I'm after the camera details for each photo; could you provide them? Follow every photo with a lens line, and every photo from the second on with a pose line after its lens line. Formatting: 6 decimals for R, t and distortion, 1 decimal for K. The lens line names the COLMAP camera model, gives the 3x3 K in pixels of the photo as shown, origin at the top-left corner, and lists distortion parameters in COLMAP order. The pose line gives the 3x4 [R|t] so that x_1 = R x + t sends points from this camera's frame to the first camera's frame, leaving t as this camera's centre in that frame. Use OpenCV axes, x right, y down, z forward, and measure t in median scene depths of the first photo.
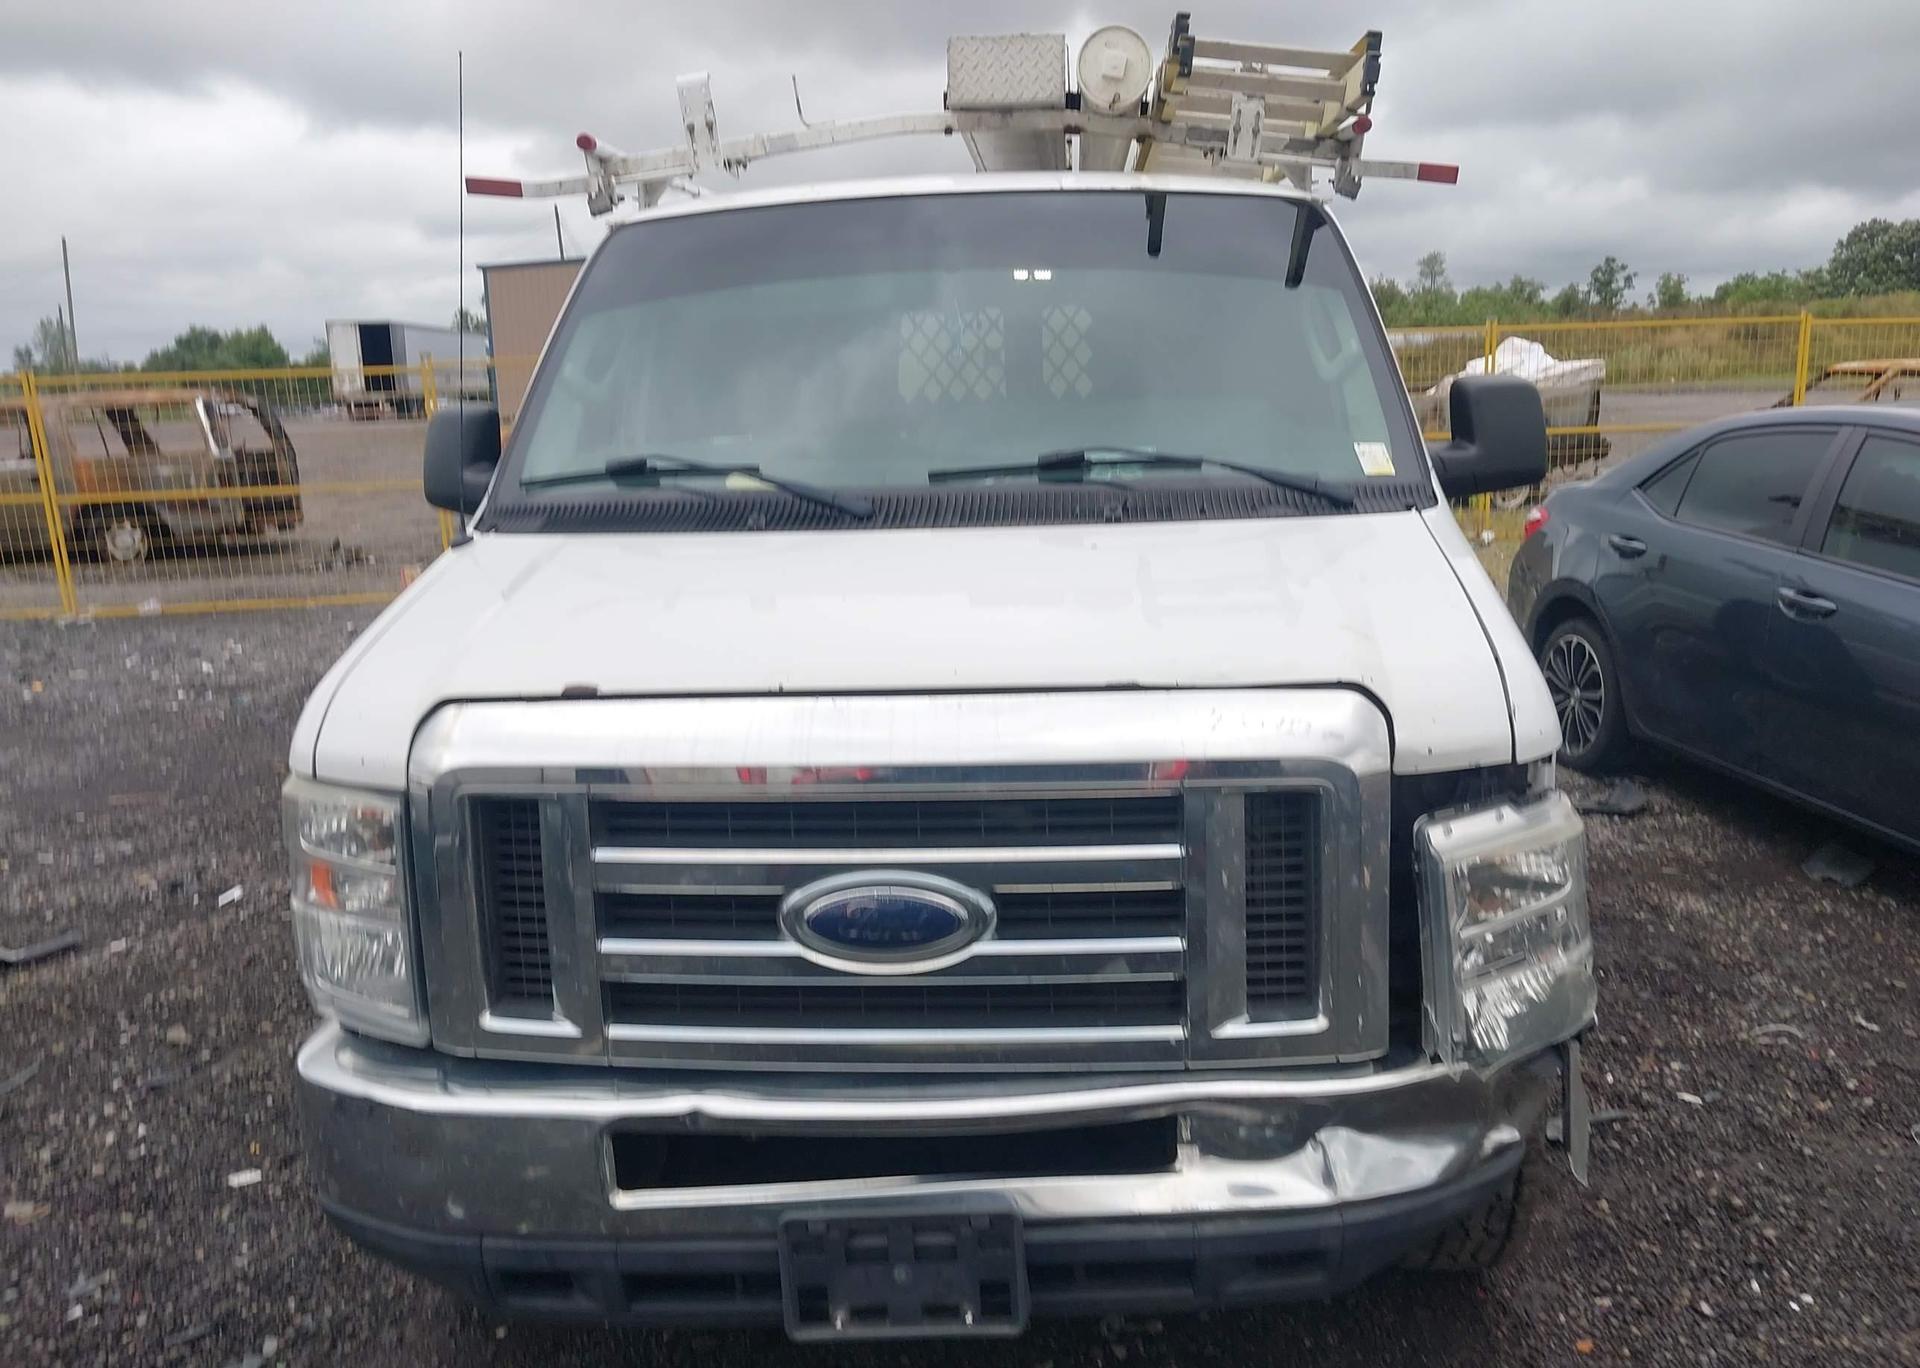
lens RADIAL K [[1535.4, 0, 965.2], [0, 1535.4, 656.4], [0, 0, 1]] dist [0.039578, -0.053626]
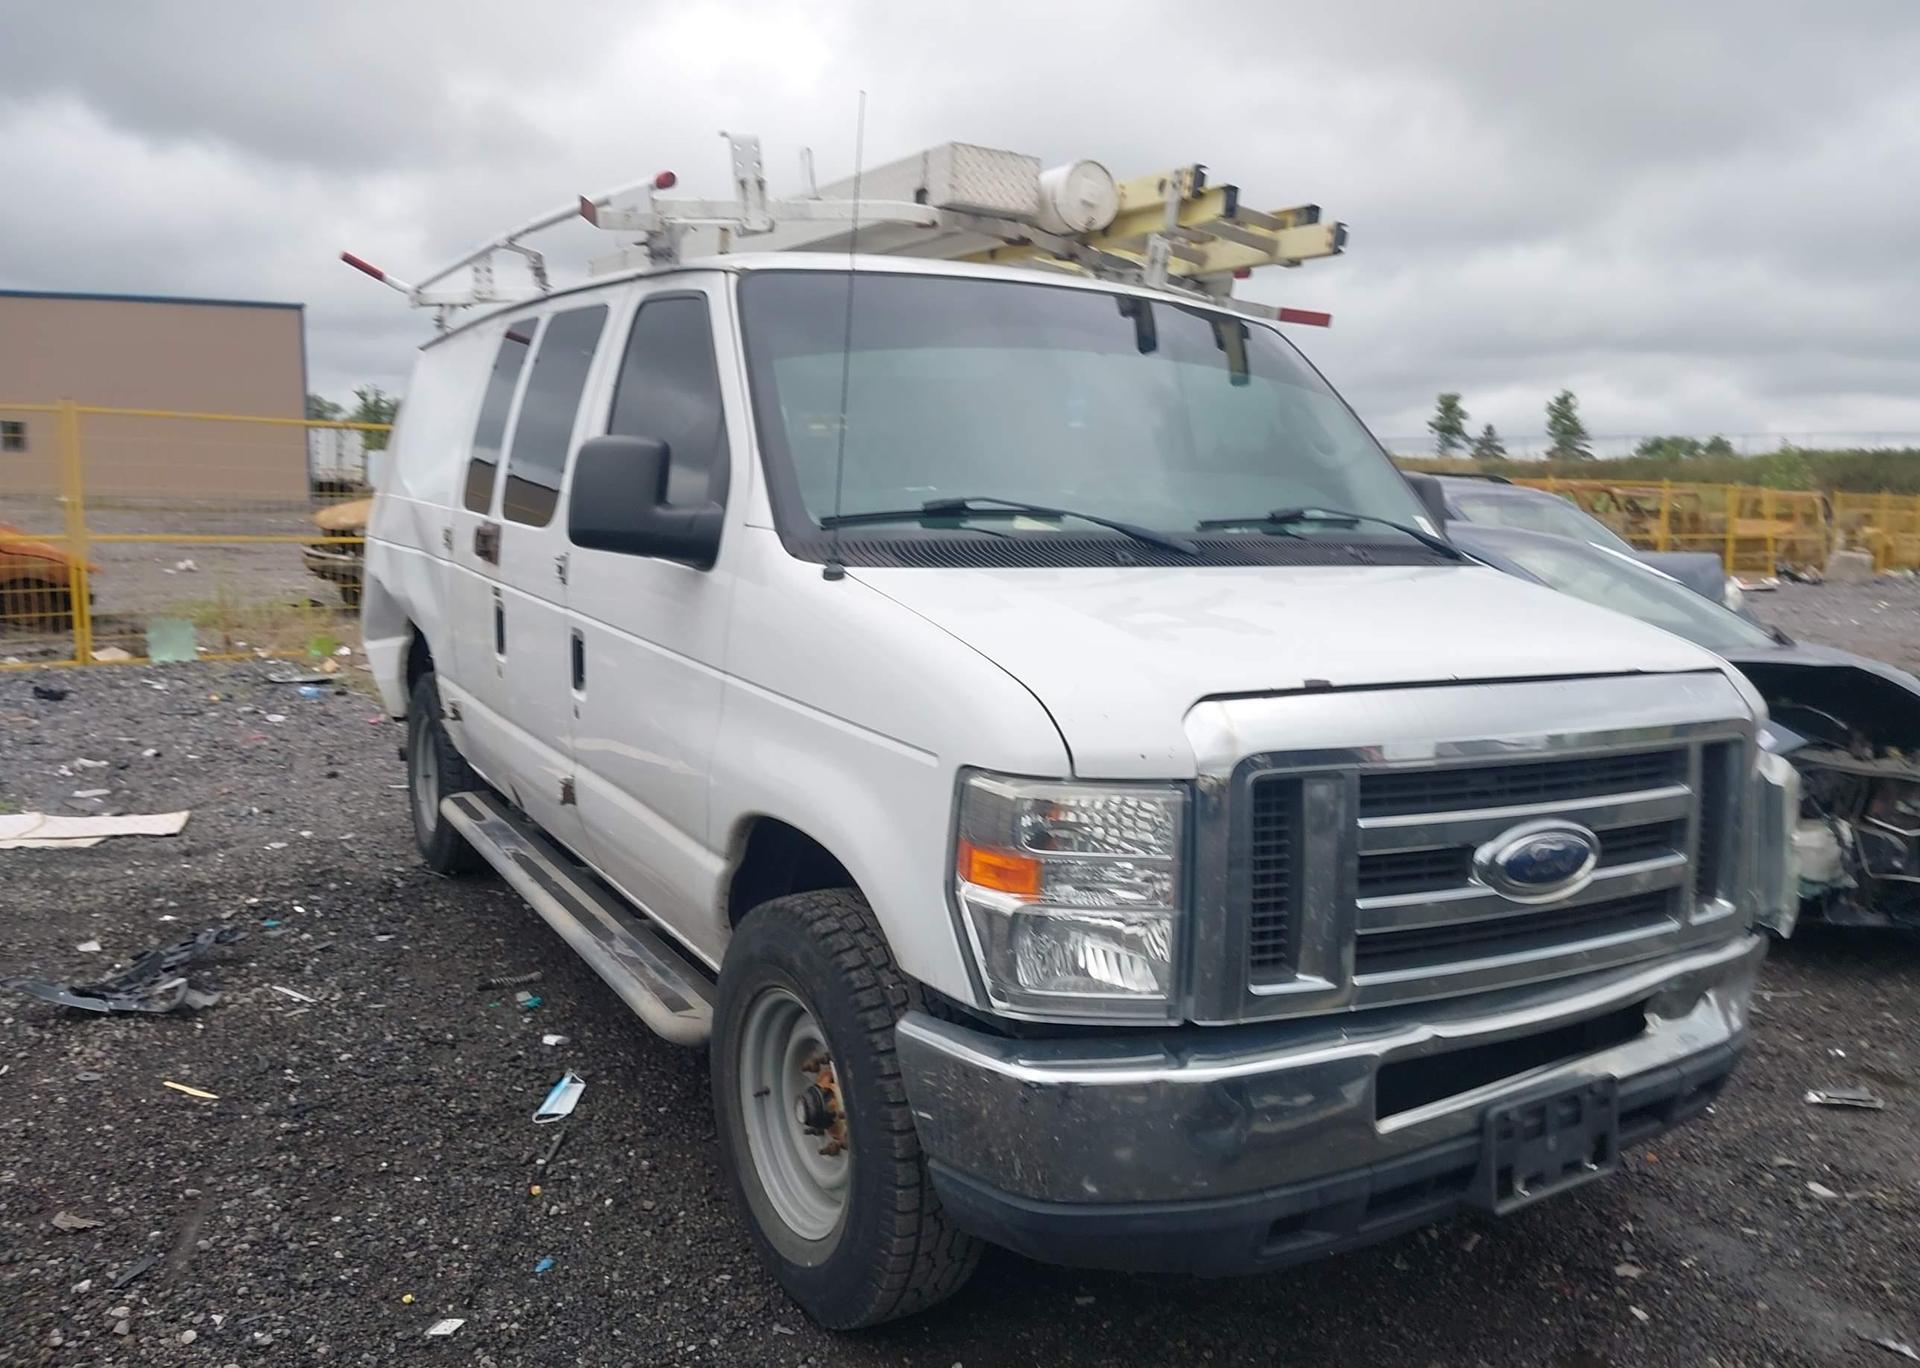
lens RADIAL K [[1521.0, 0, 936.2], [0, 1521.0, 664.0], [0, 0, 1]] dist [0.020170, -0.034494]
pose [[0.829744, -0.008018, 0.558086, -1.113885], [0.045774, 0.997506, -0.053724, 0.054711], [-0.556264, 0.070122, 0.828042, 0.220009]]
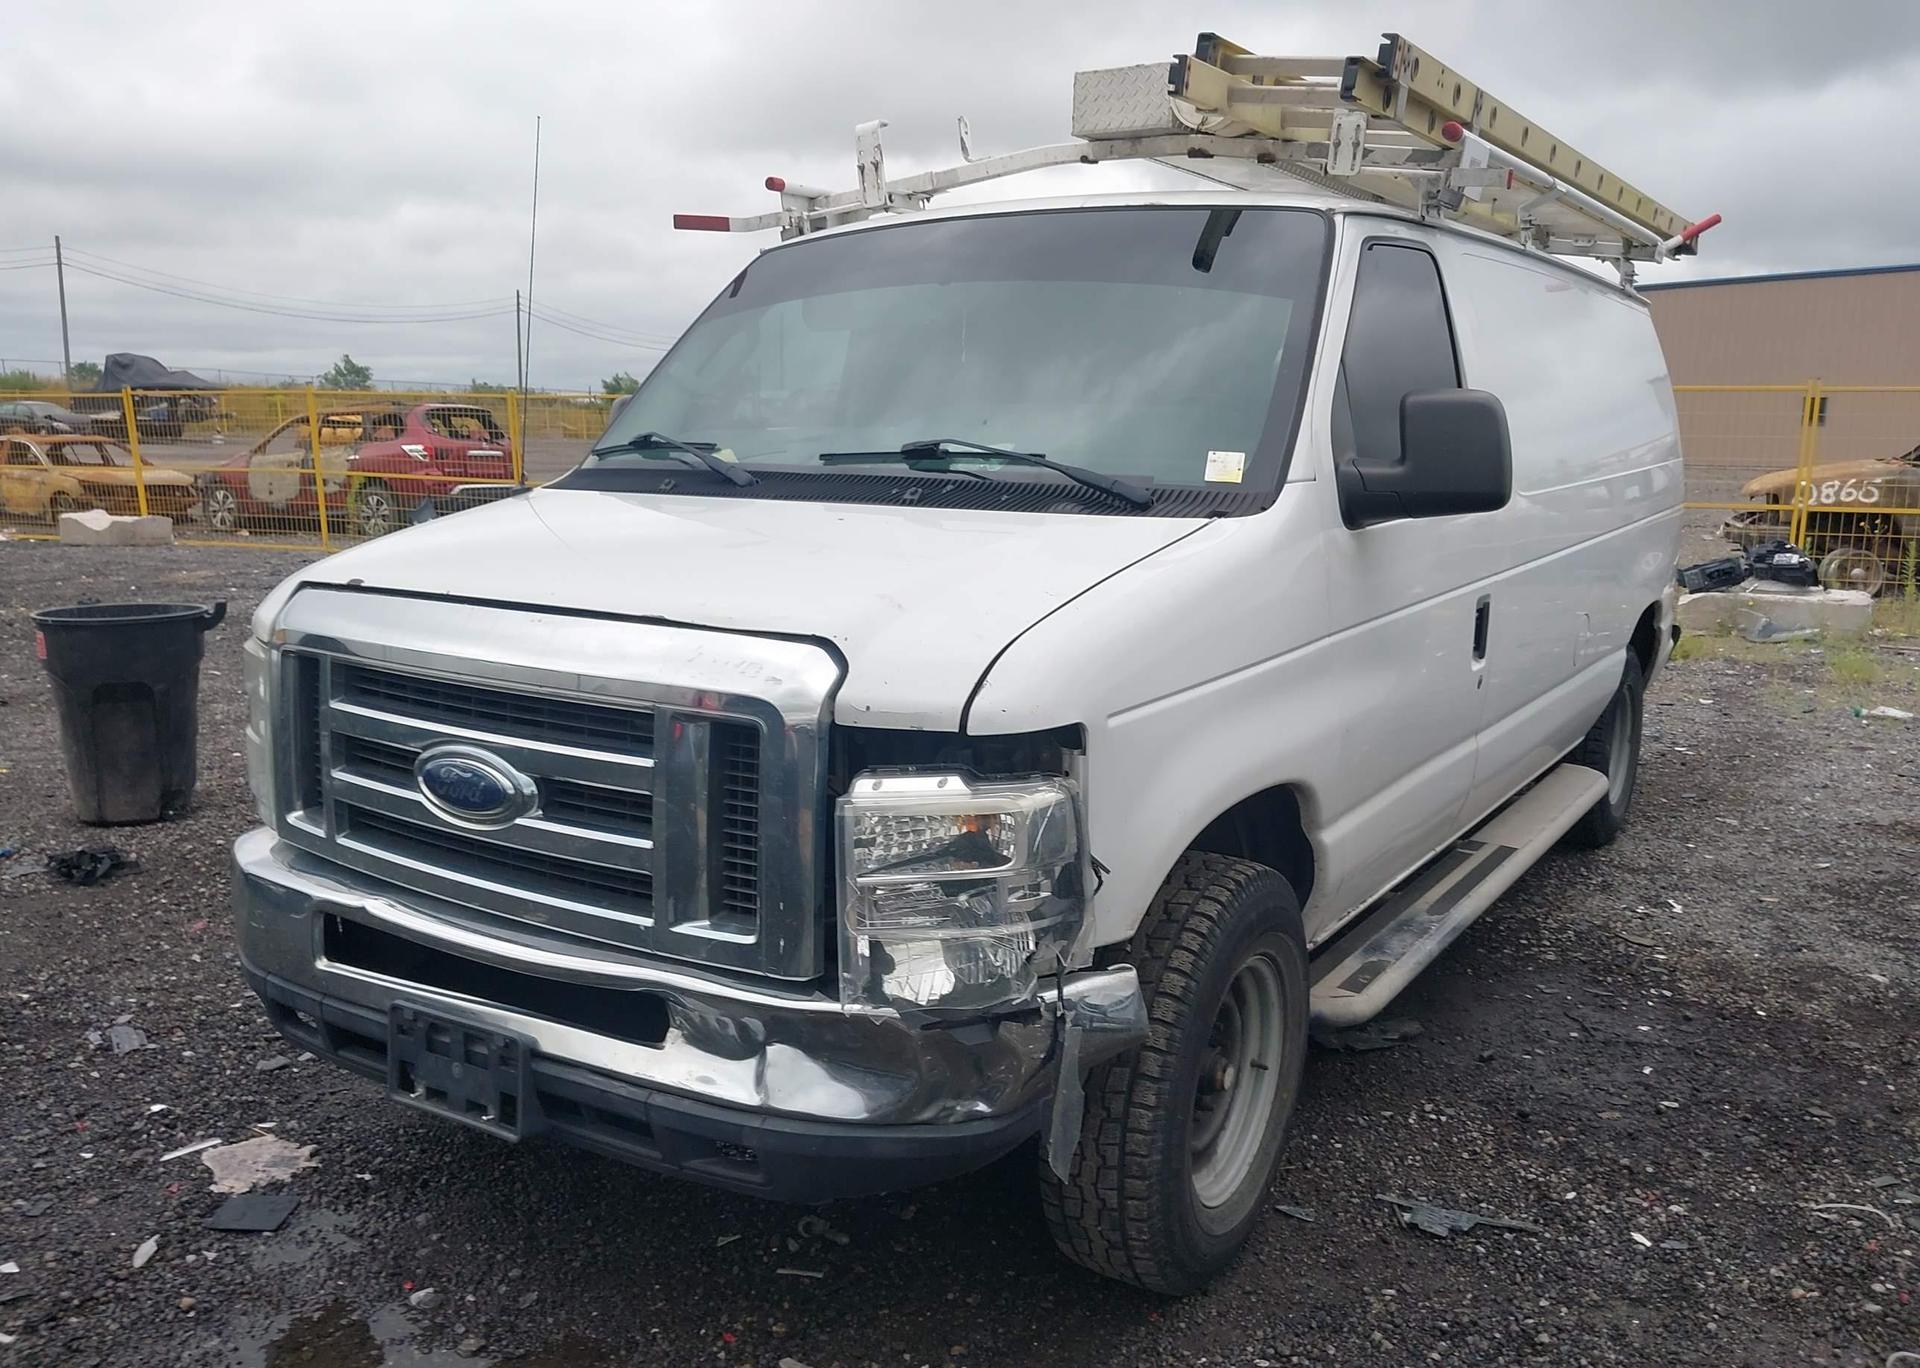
lens RADIAL K [[1521.0, 0, 996.8], [0, 1521.0, 640.9], [0, 0, 1]] dist [0.020170, -0.034494]
pose [[0.864978, 0.106210, -0.490441, 0.878118], [-0.124145, 0.992256, -0.004068, 0.008083], [0.486210, 0.064405, 0.871465, 0.115549]]
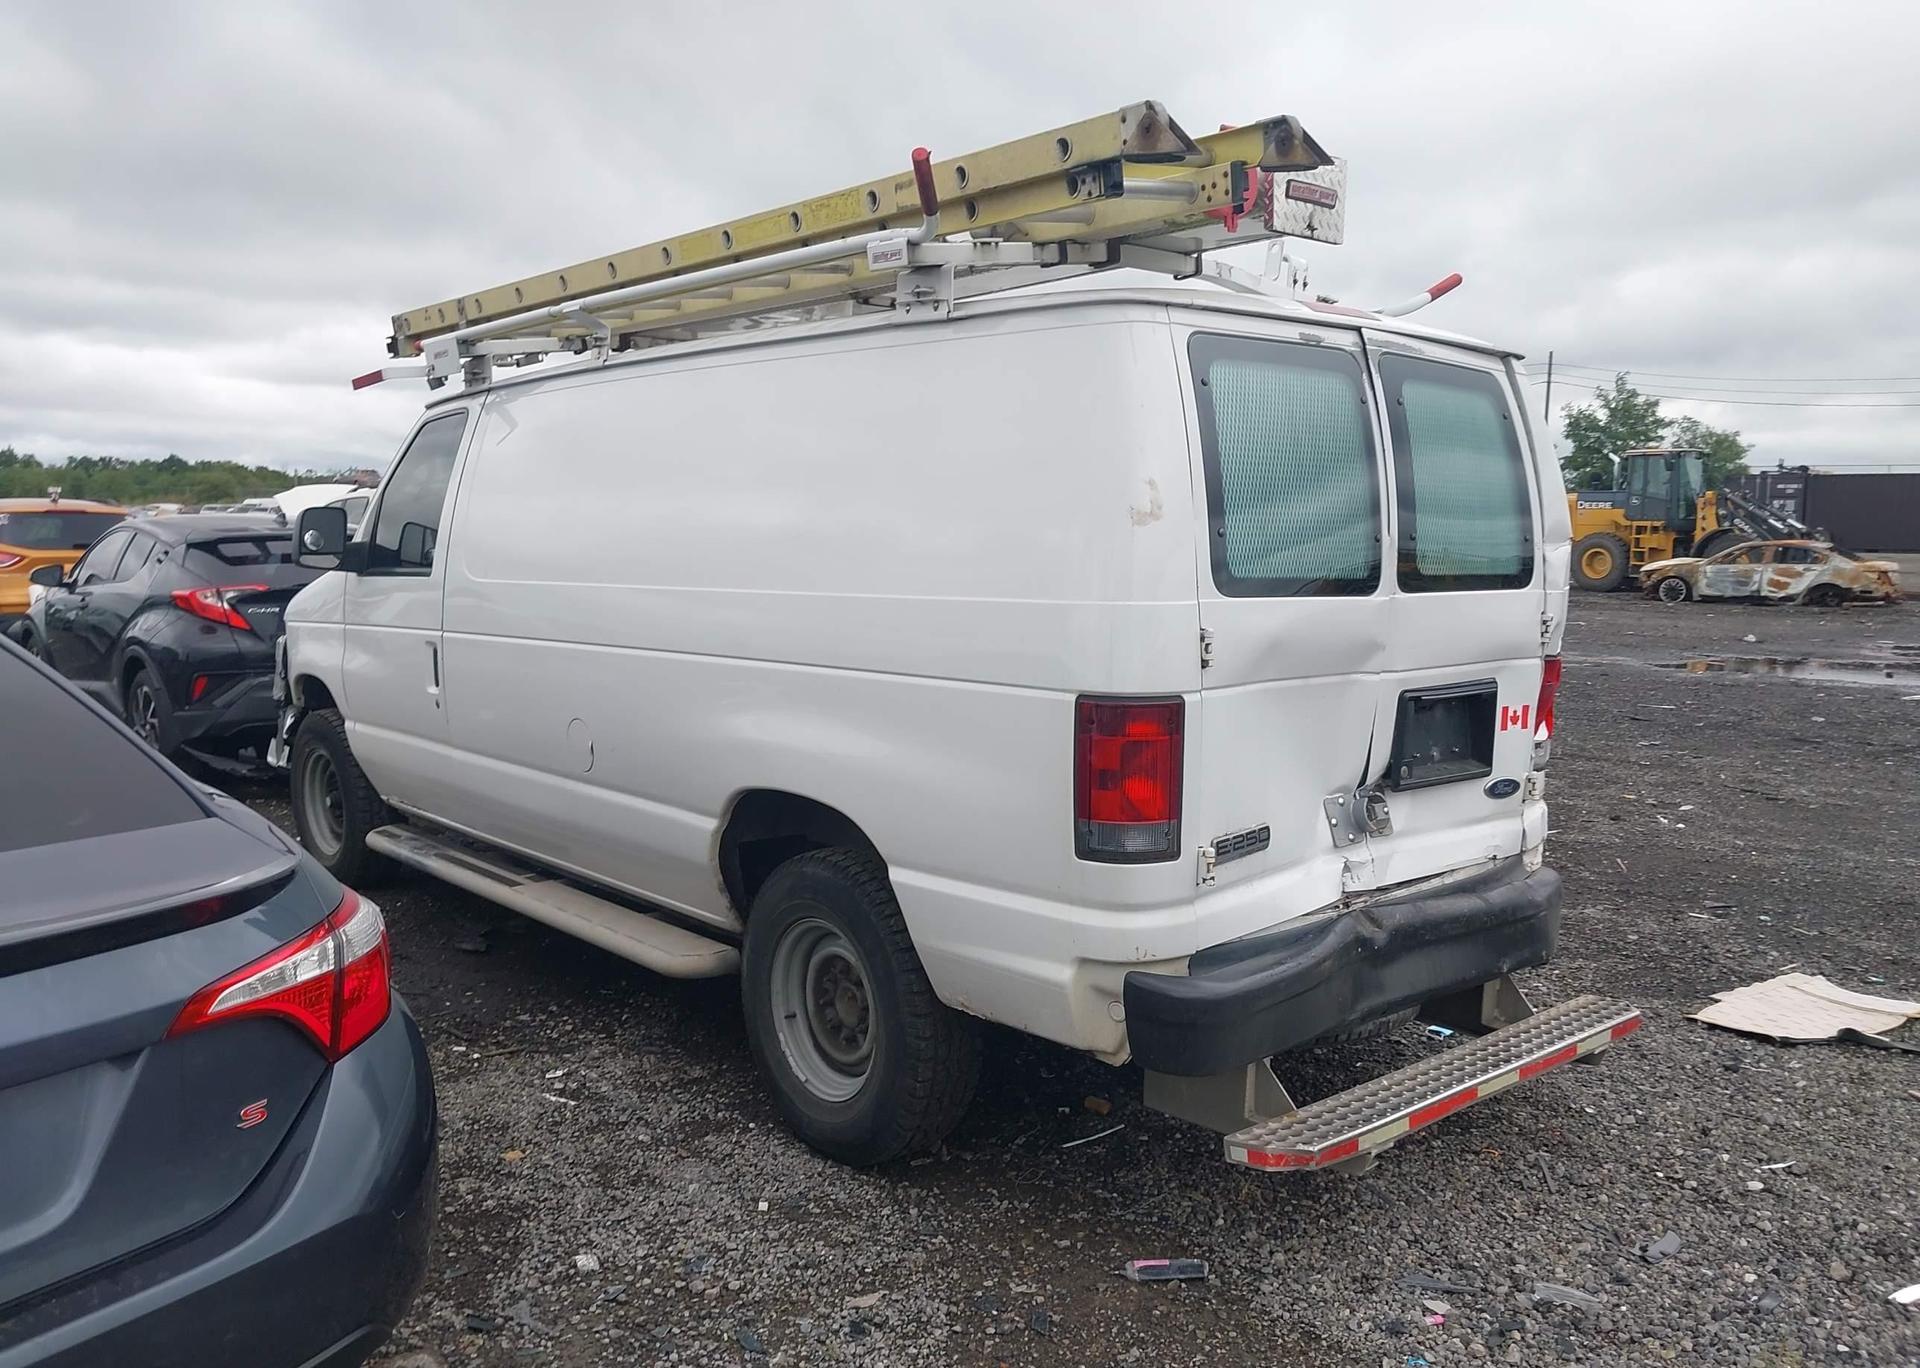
lens RADIAL K [[1521.0, 0, 976.1], [0, 1521.0, 661.9], [0, 0, 1]] dist [0.020170, -0.034494]
pose [[-0.722730, 0.076819, -0.686848, 1.594586], [-0.119716, 0.964866, 0.233884, -0.797680], [0.680683, 0.251262, -0.688141, 4.317787]]
